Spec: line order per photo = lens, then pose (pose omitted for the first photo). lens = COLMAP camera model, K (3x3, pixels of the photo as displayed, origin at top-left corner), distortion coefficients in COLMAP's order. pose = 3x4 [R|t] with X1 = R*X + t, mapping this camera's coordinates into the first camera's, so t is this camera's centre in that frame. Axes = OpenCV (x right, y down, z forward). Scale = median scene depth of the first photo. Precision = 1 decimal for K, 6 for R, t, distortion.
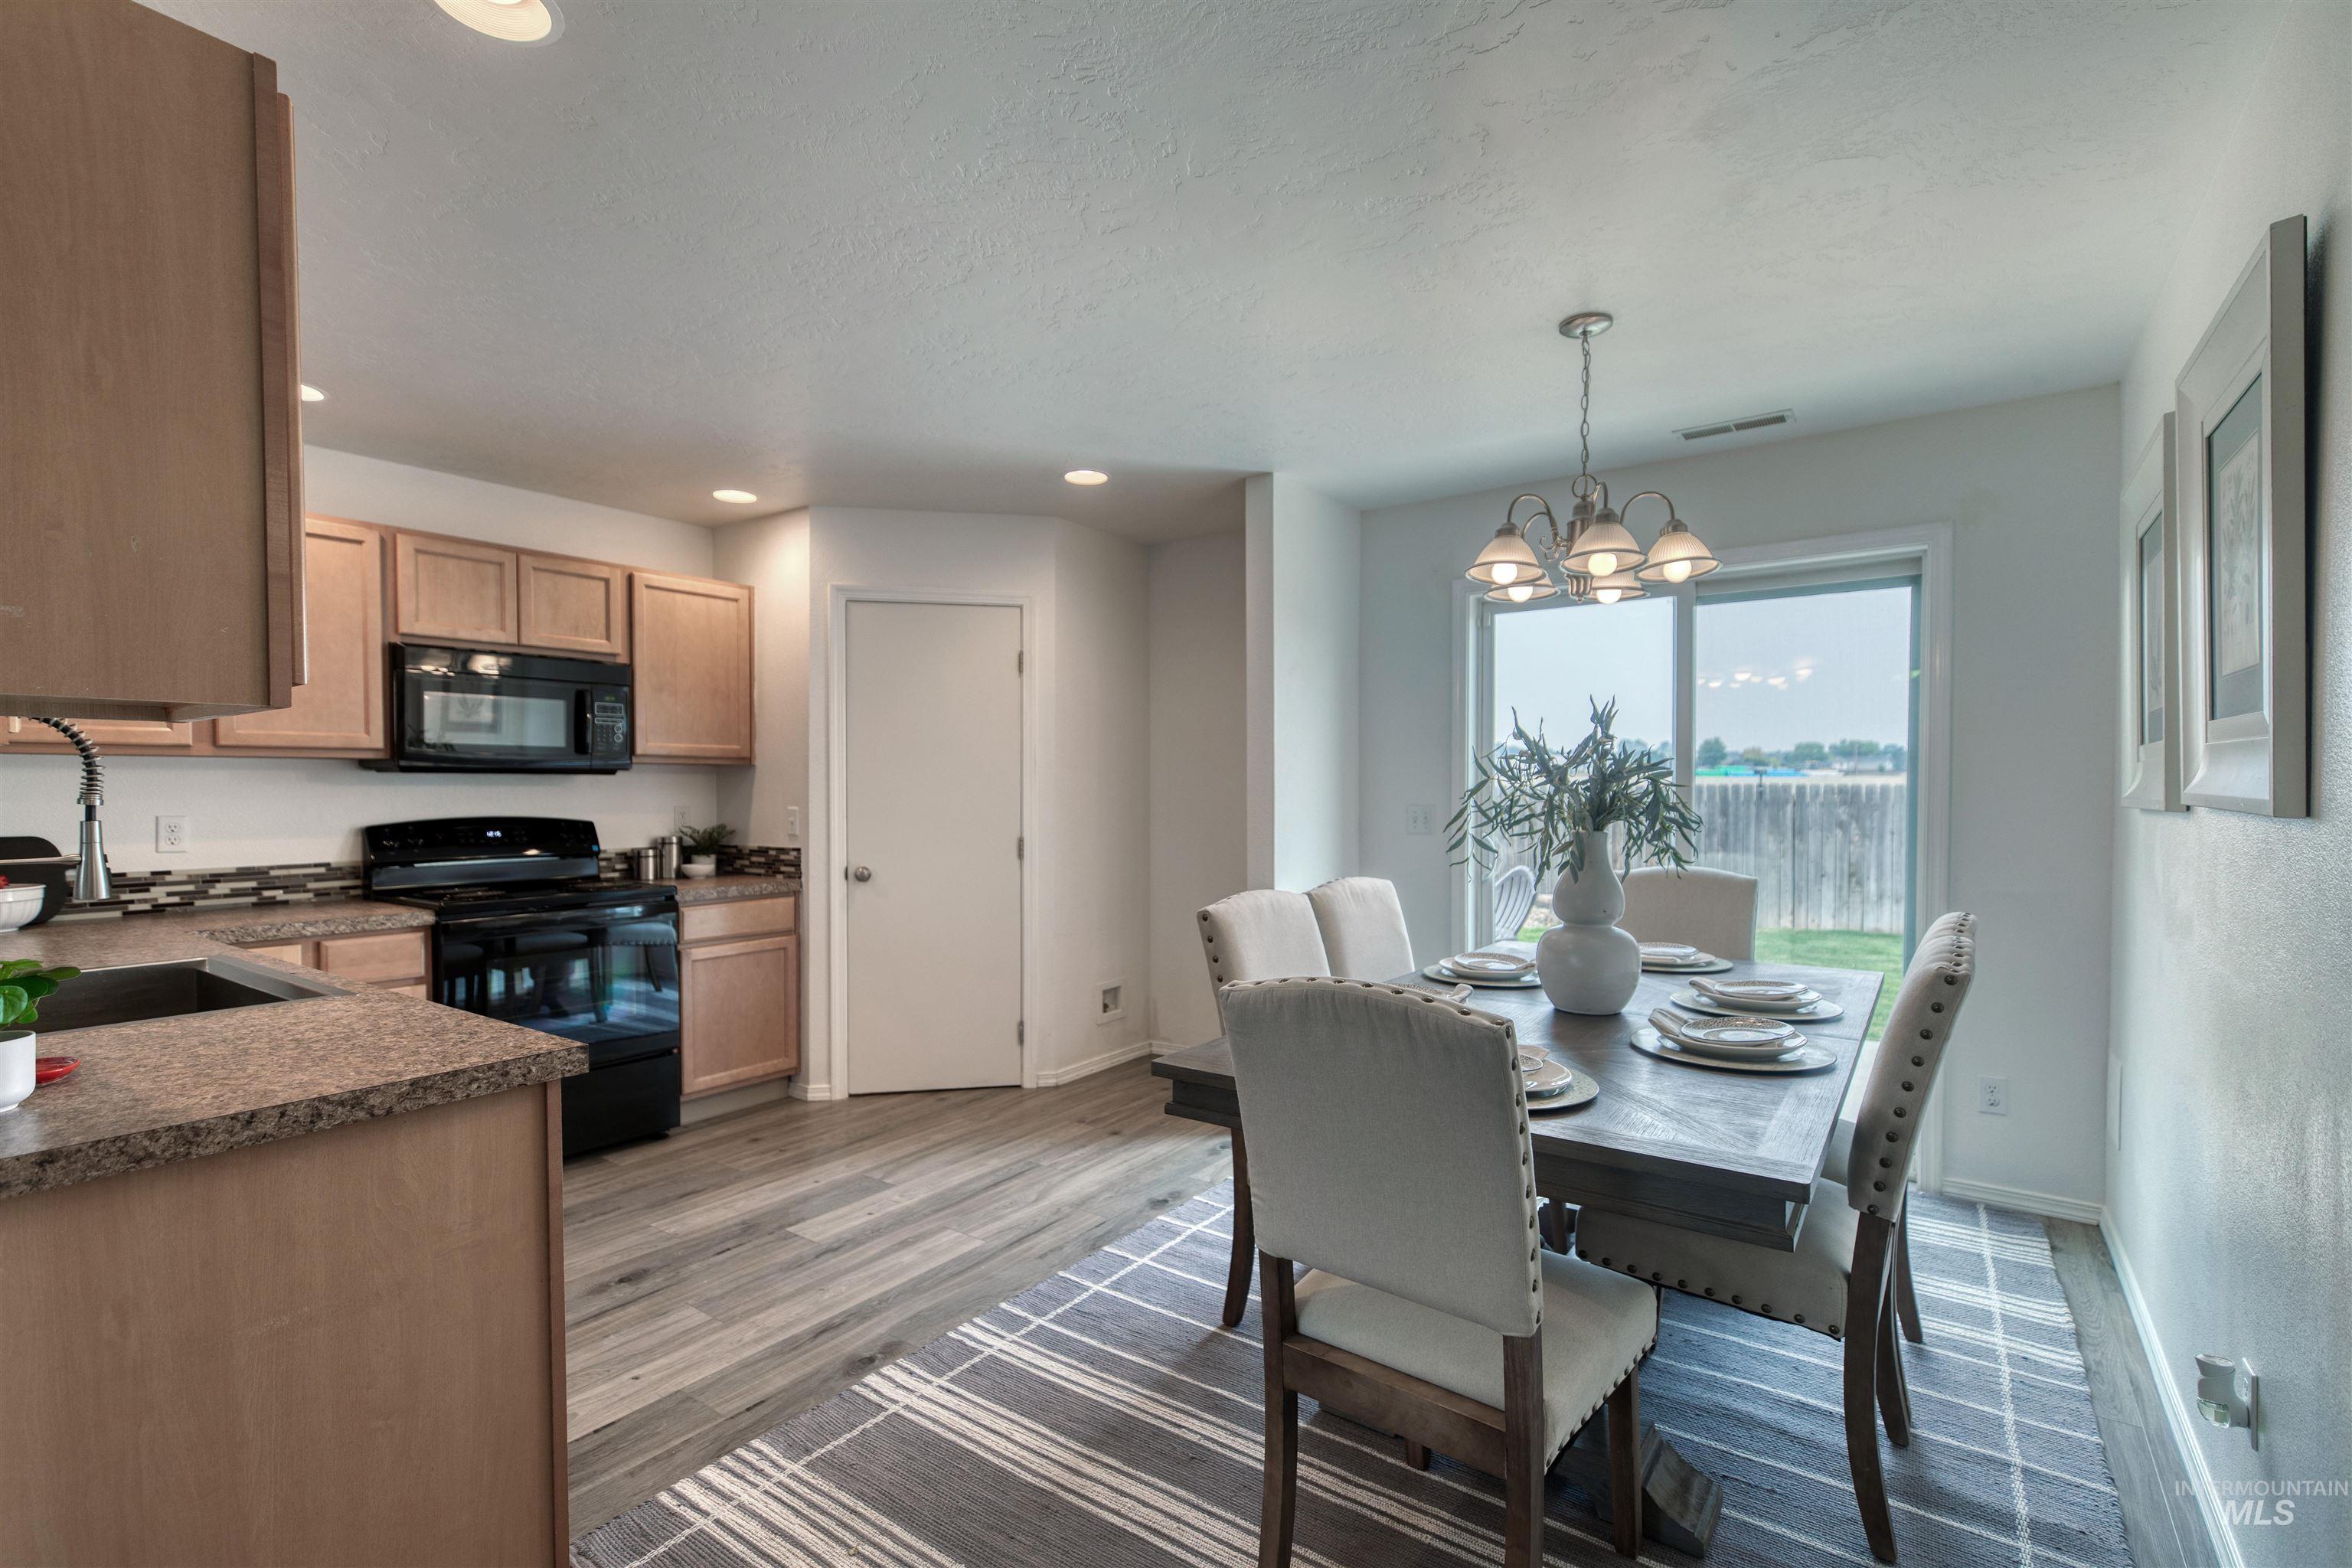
lens RADIAL K [[1058.9, 0, 1166.3], [0, 1058.9, 790.2], [0, 0, 1]] dist [0.004964, 0.000324]
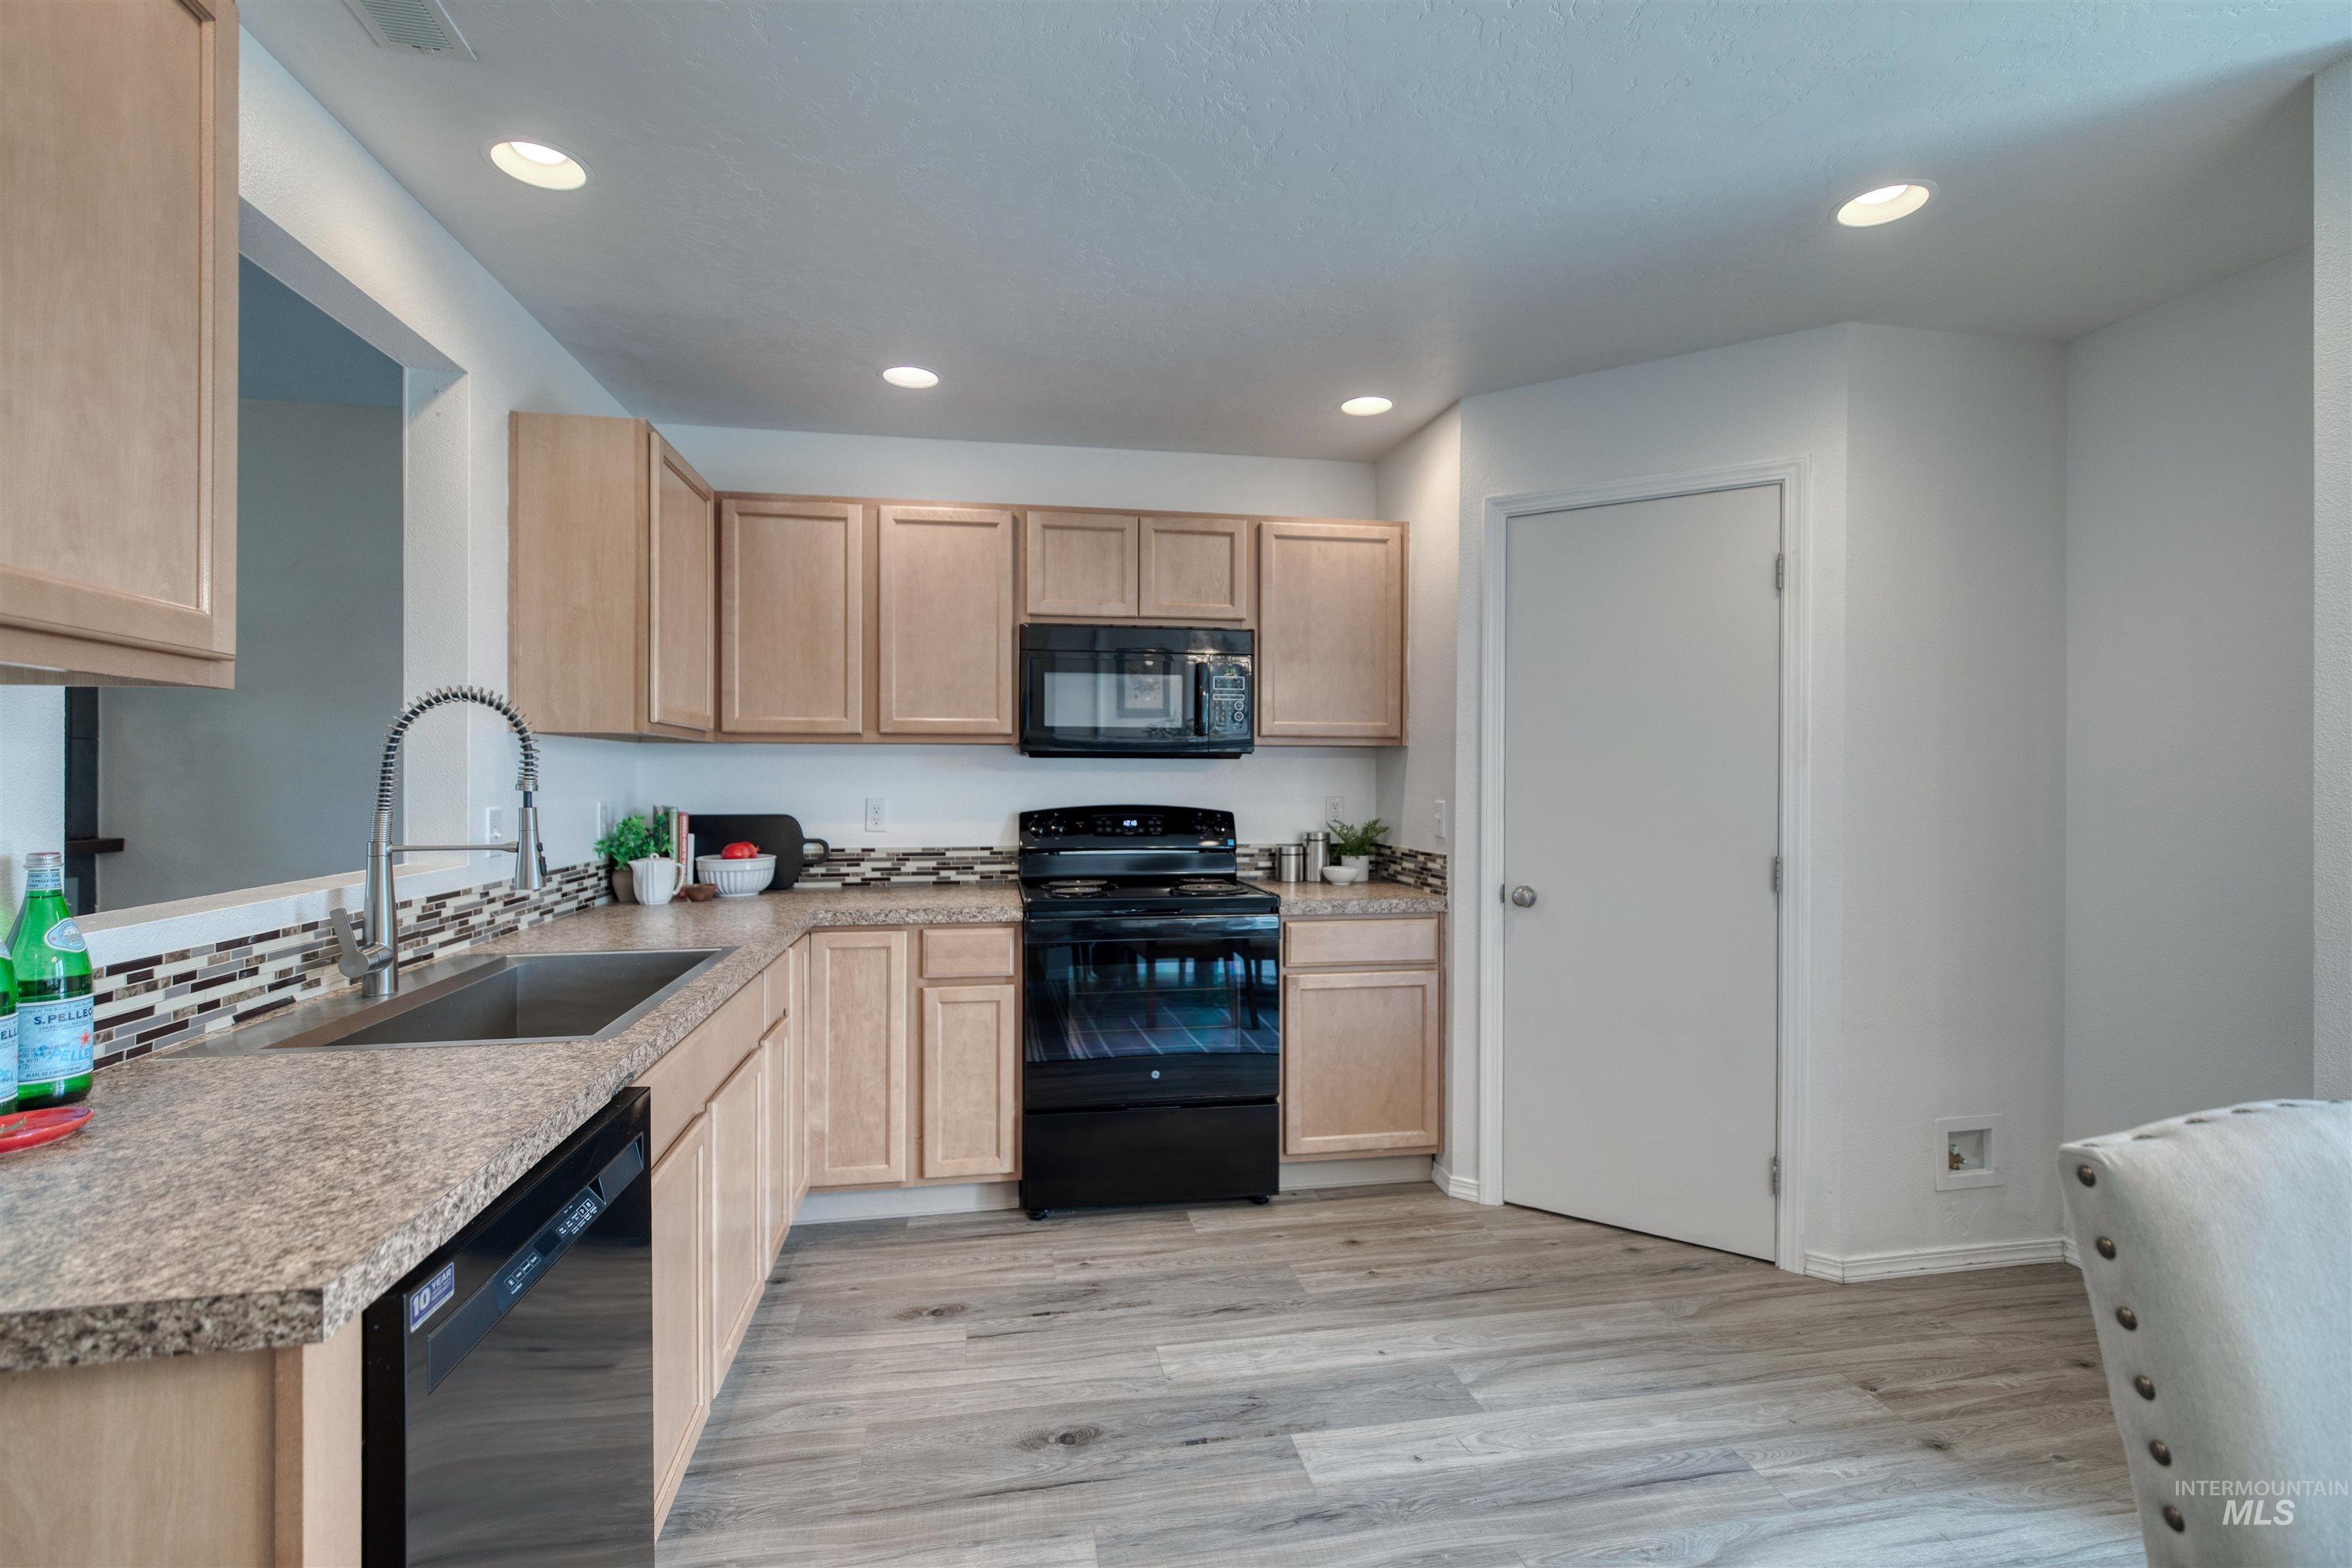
lens RADIAL K [[1058.9, 0, 1177.7], [0, 1058.9, 773.5], [0, 0, 1]] dist [0.004964, 0.000324]
pose [[0.726521, 0.003720, -0.687134, 0.038102], [-0.005479, 0.999985, -0.000379, -0.002462], [0.687122, 0.004040, 0.726531, 0.366347]]
